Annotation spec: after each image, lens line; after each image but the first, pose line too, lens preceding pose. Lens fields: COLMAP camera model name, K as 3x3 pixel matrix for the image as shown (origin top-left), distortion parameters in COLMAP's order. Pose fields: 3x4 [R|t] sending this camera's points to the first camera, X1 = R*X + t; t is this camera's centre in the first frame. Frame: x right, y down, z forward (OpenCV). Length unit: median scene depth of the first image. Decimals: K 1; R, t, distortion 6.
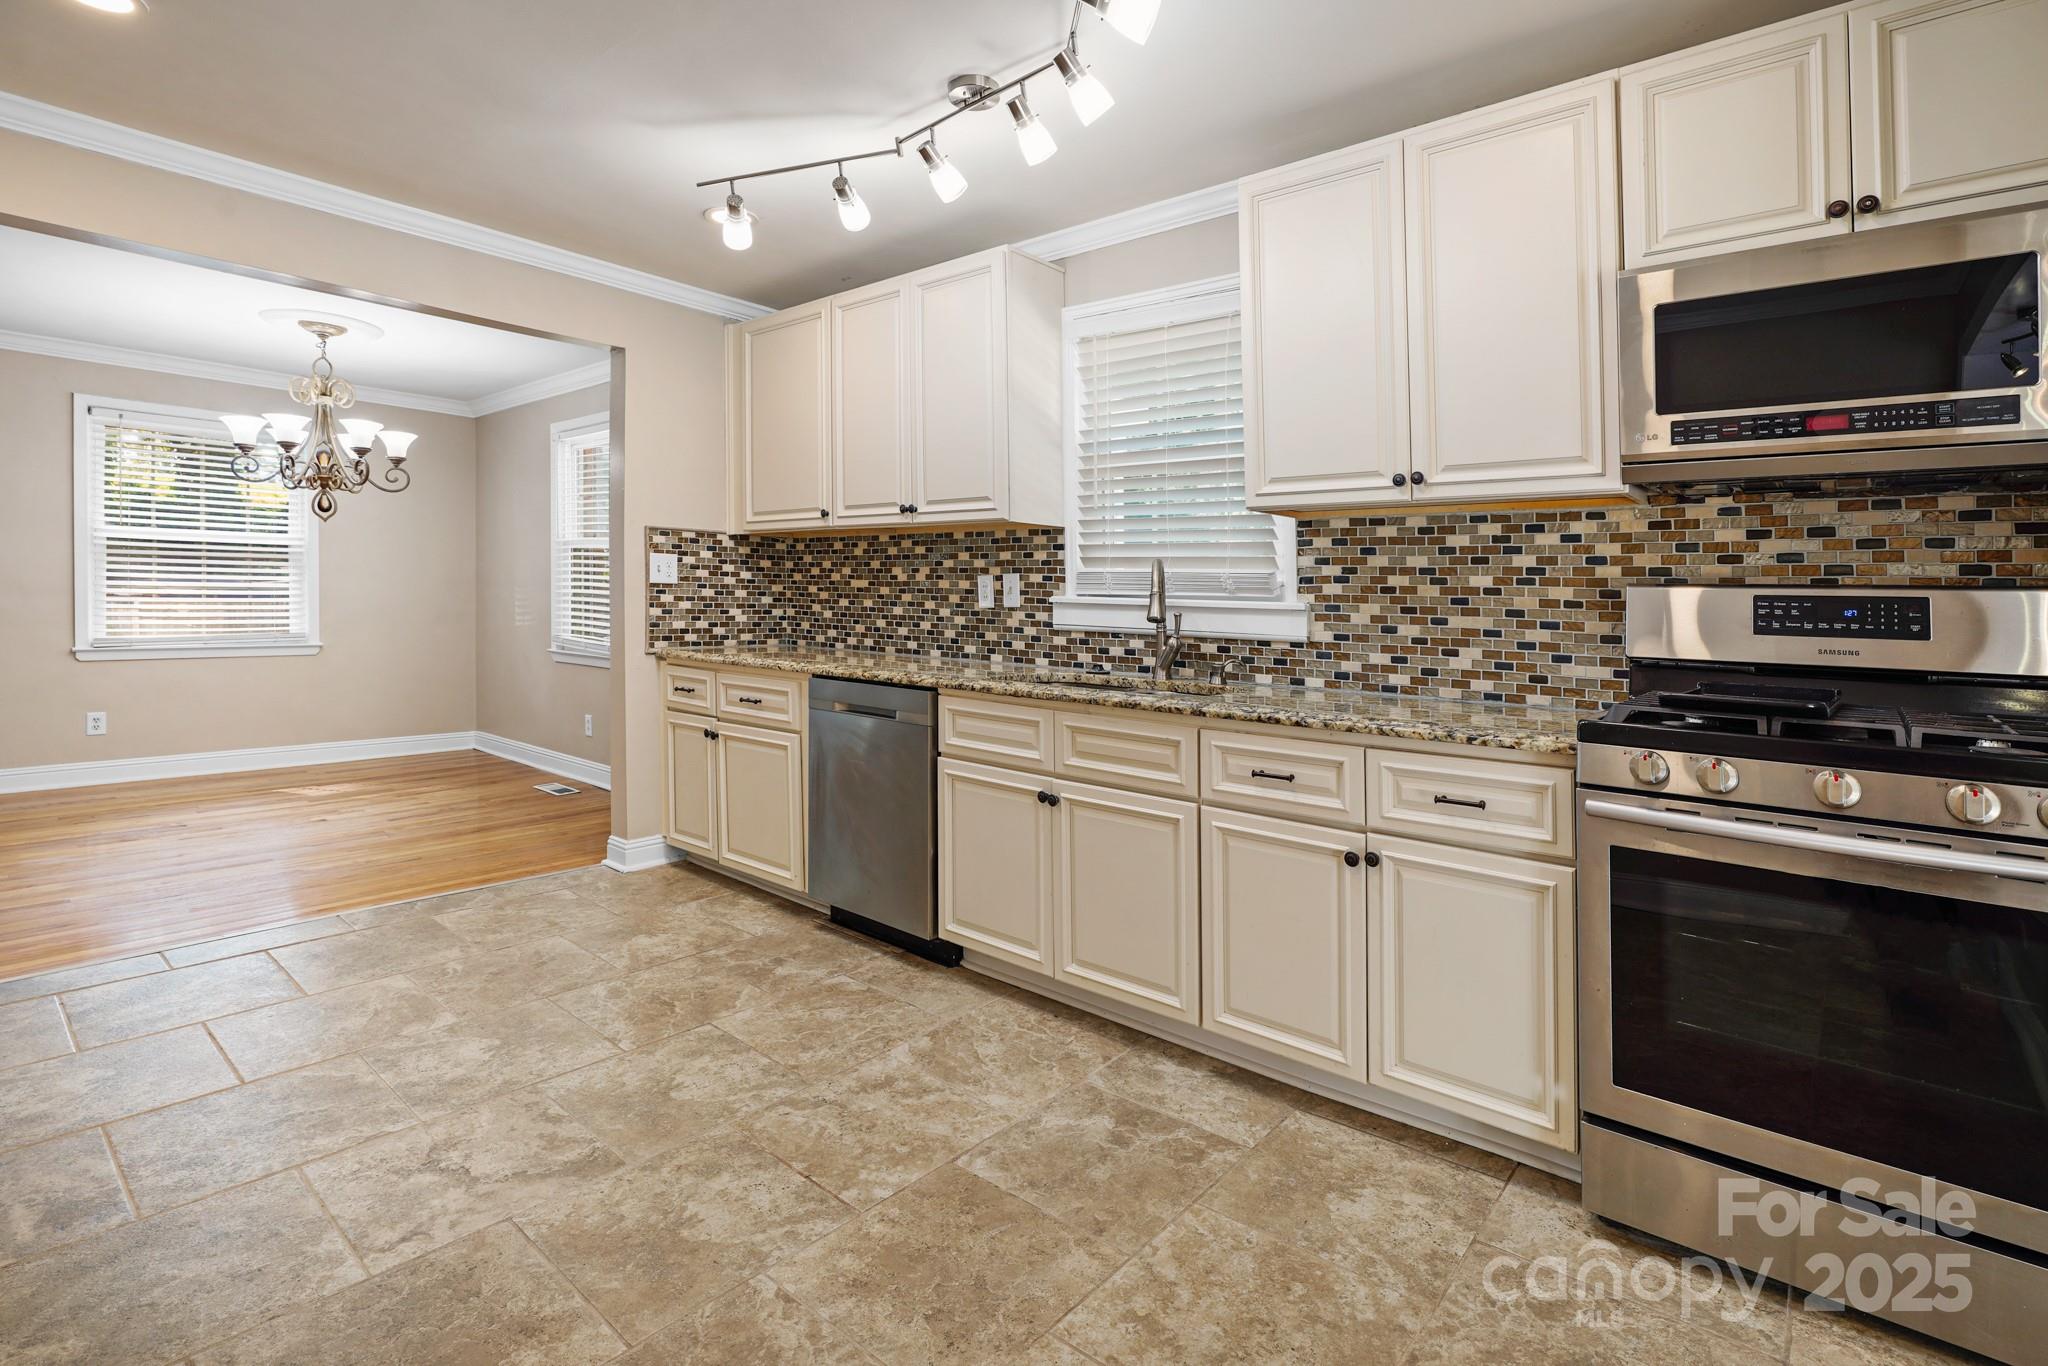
lens RADIAL K [[985.7, 0, 1026.7], [0, 985.7, 632.6], [0, 0, 1]] dist [-0.025452, 0.015242]
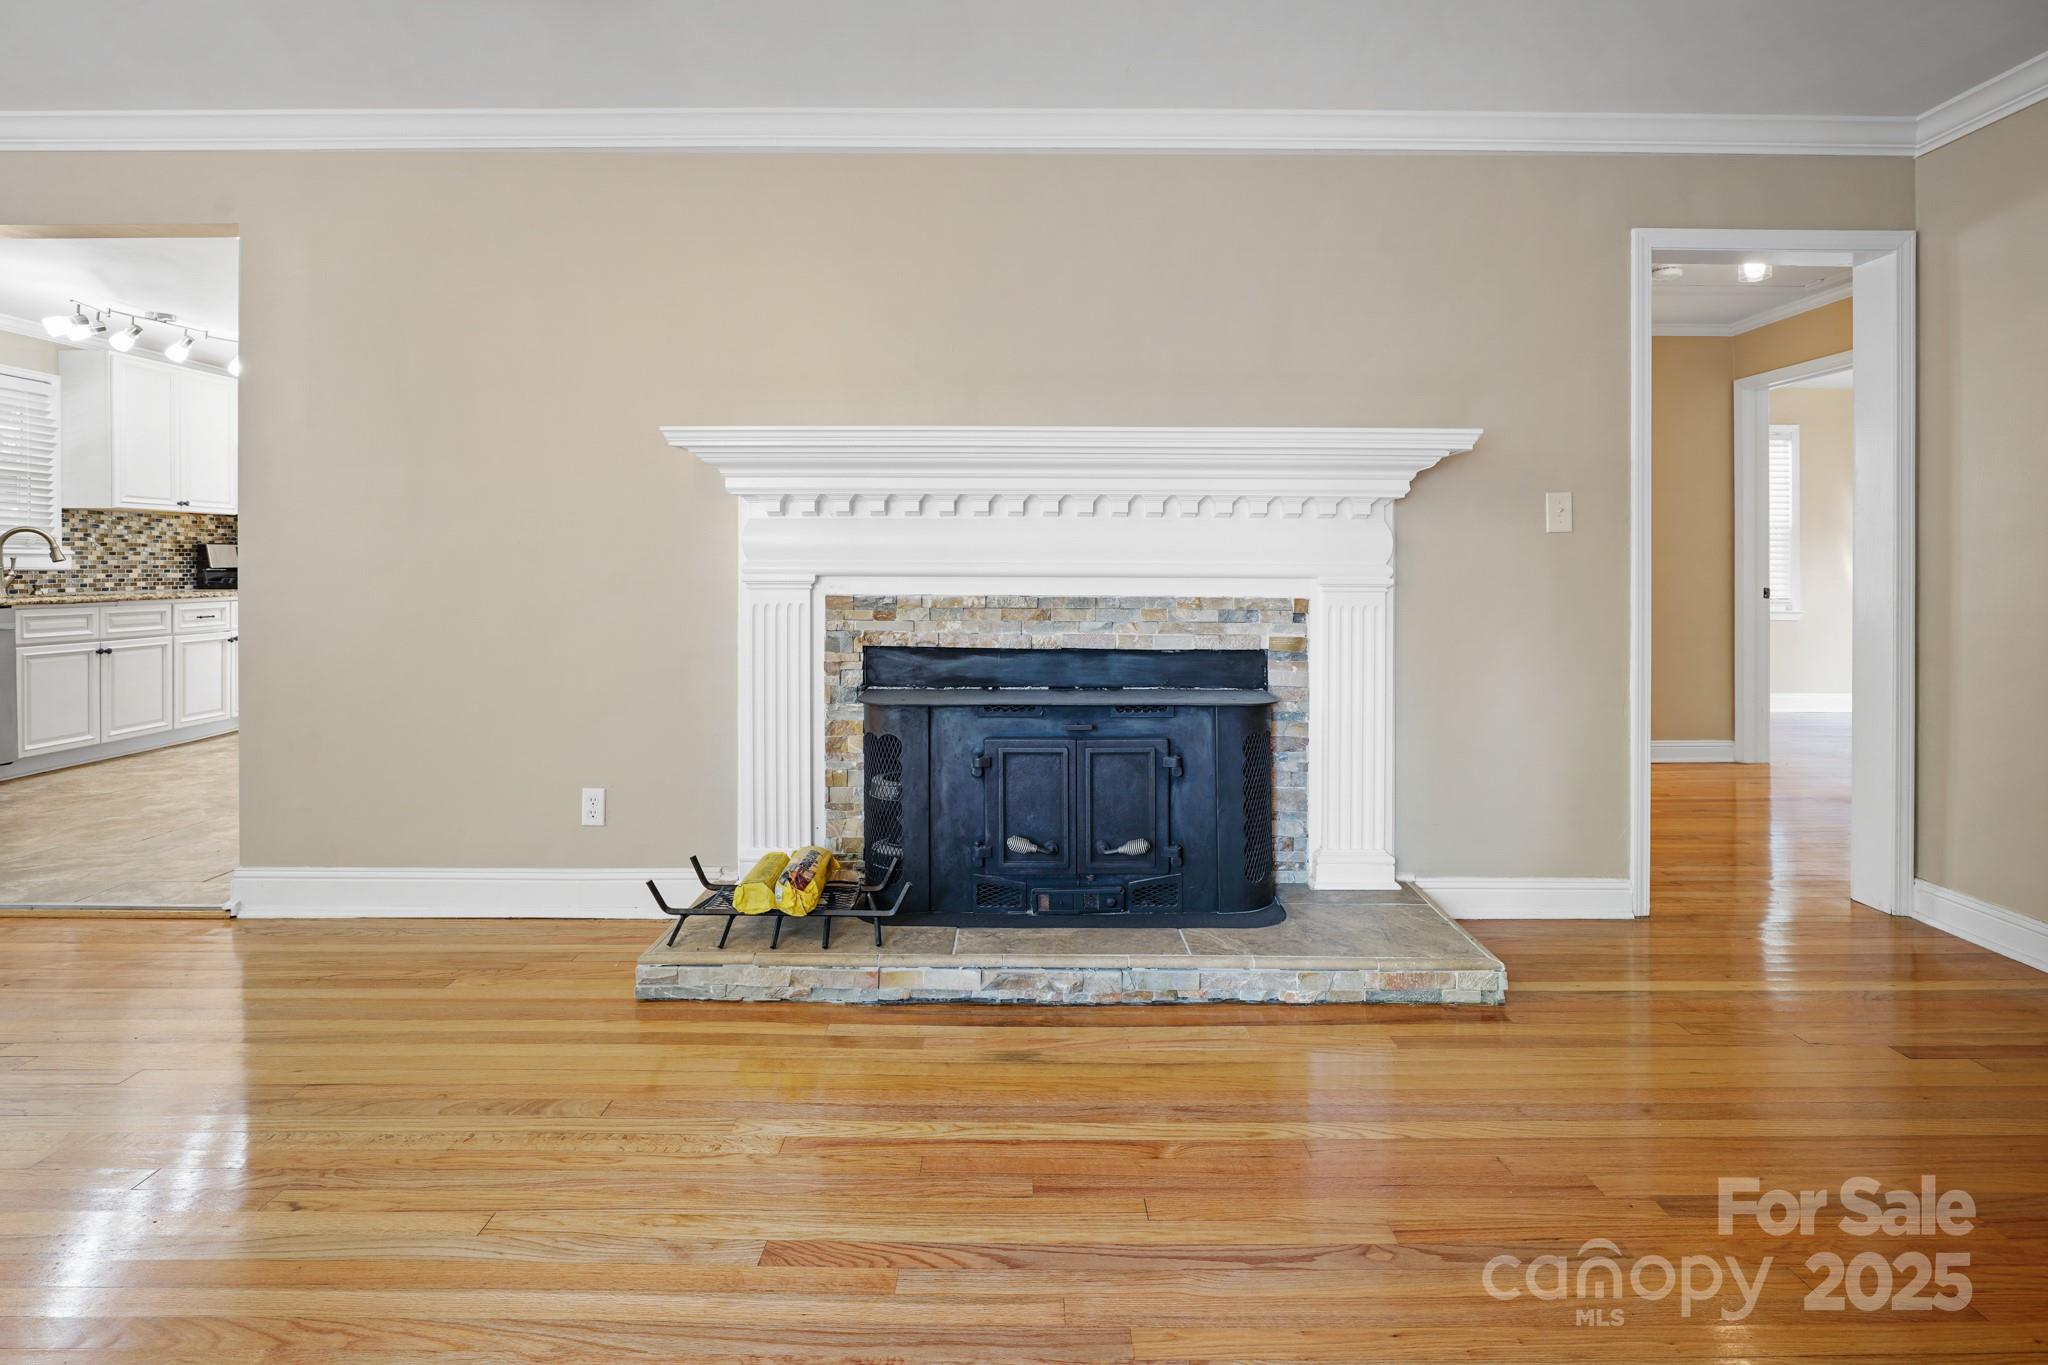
lens RADIAL K [[980.2, 0, 1027.3], [0, 980.2, 565.4], [0, 0, 1]] dist [-0.011466, 0.000076]
pose [[-0.642150, -0.022708, 0.766243, -1.687117], [0.014559, 0.999020, 0.041807, -0.036561], [-0.766441, 0.038002, -0.641190, 0.524146]]
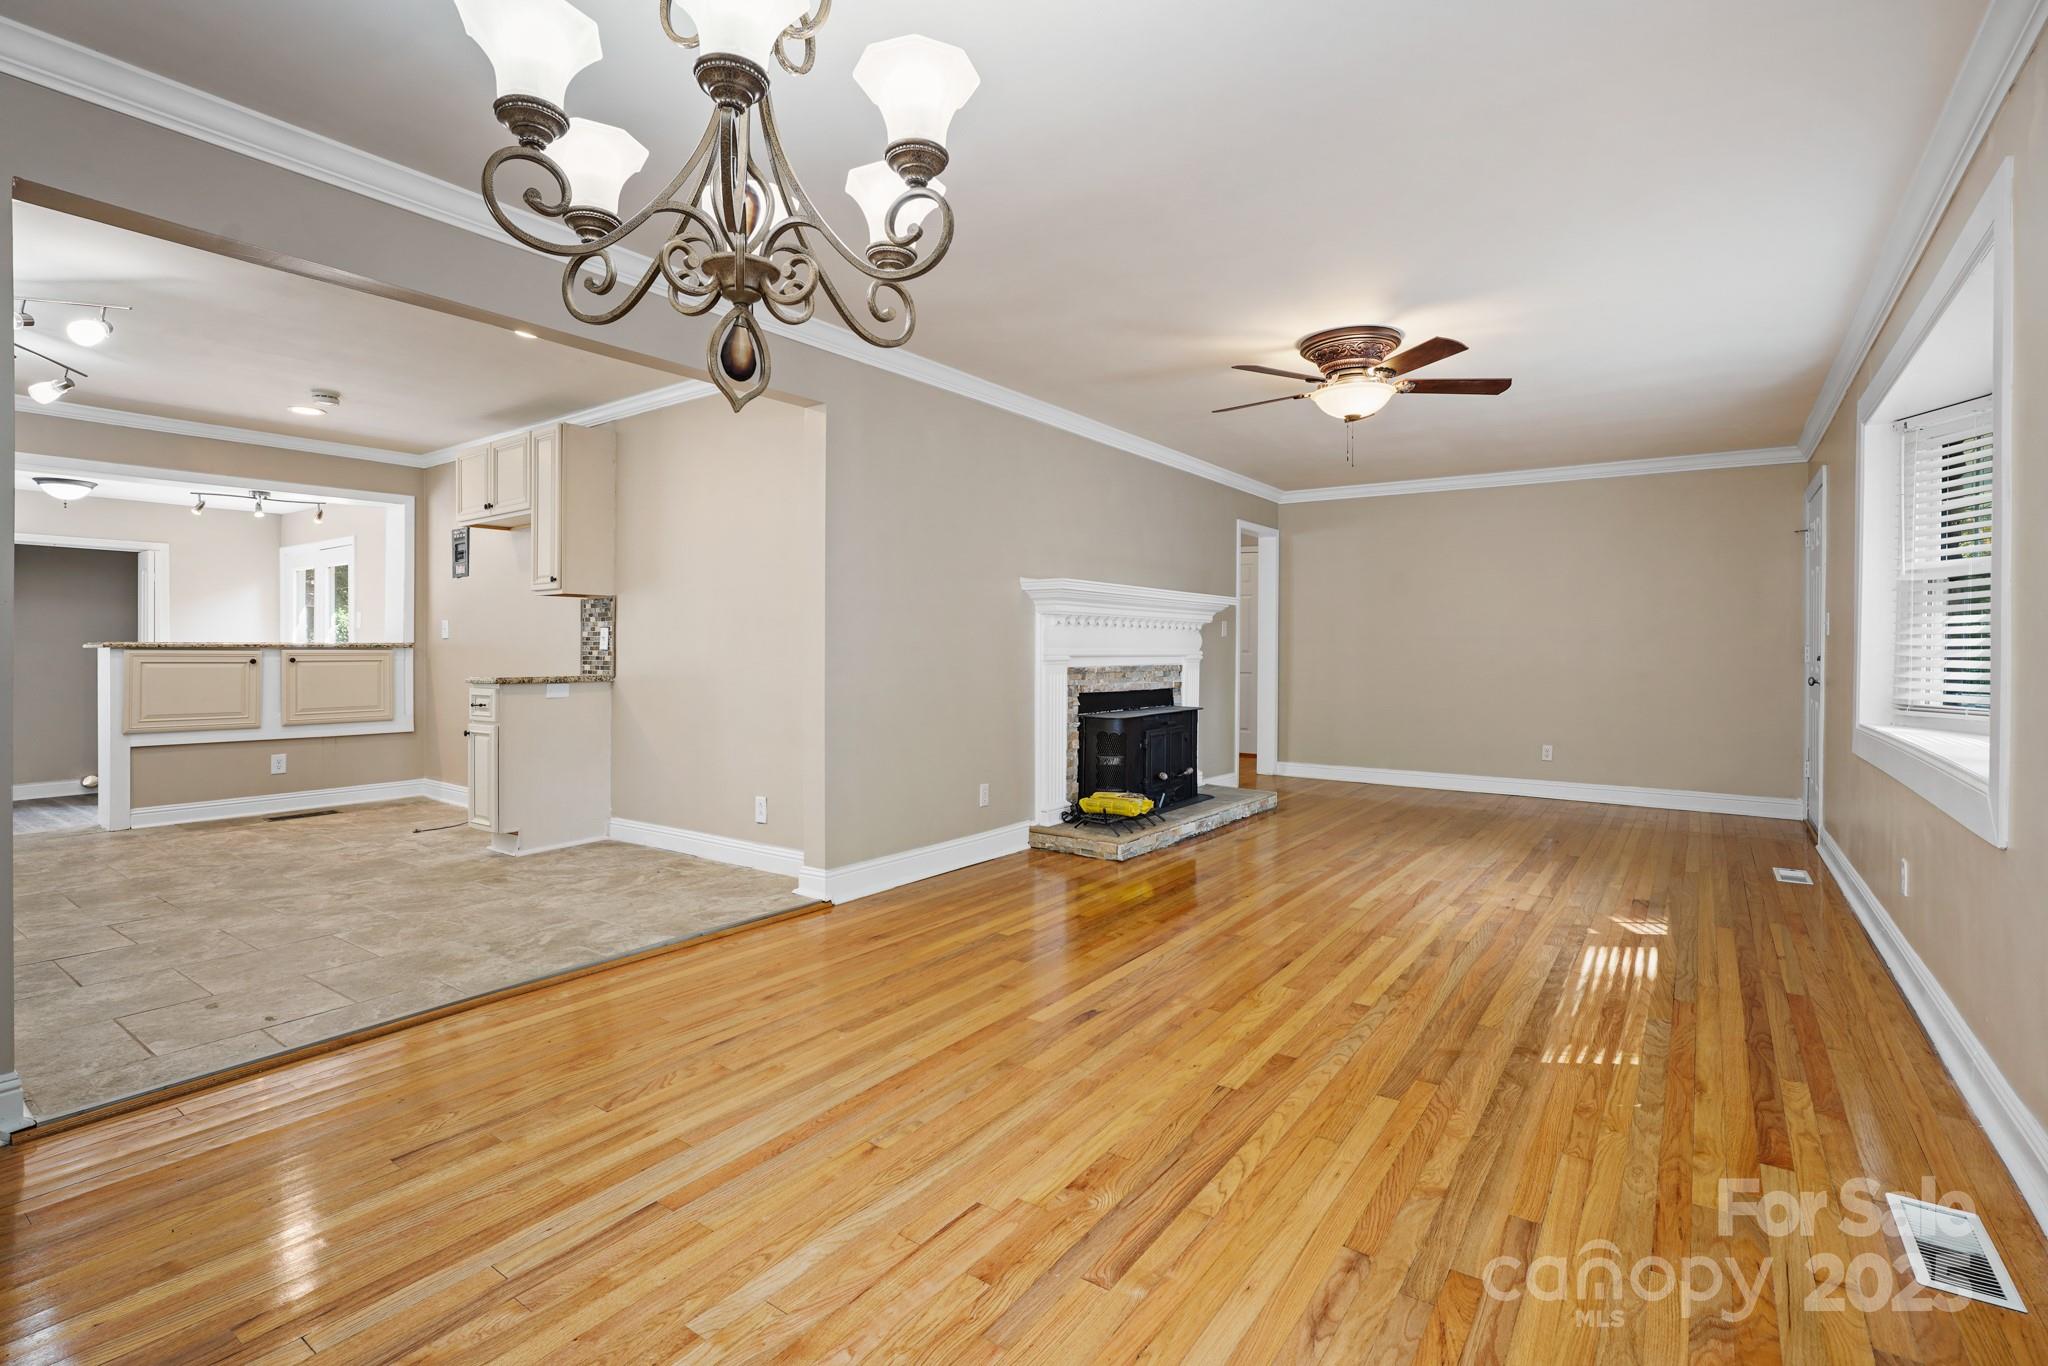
lens RADIAL K [[985.7, 0, 1026.7], [0, 985.7, 632.6], [0, 0, 1]] dist [-0.025452, 0.015242]
pose [[-0.996318, -0.022639, -0.082695, -0.886416], [-0.024304, 0.999521, 0.019182, -0.059162], [0.082221, 0.021121, -0.996390, 1.519625]]
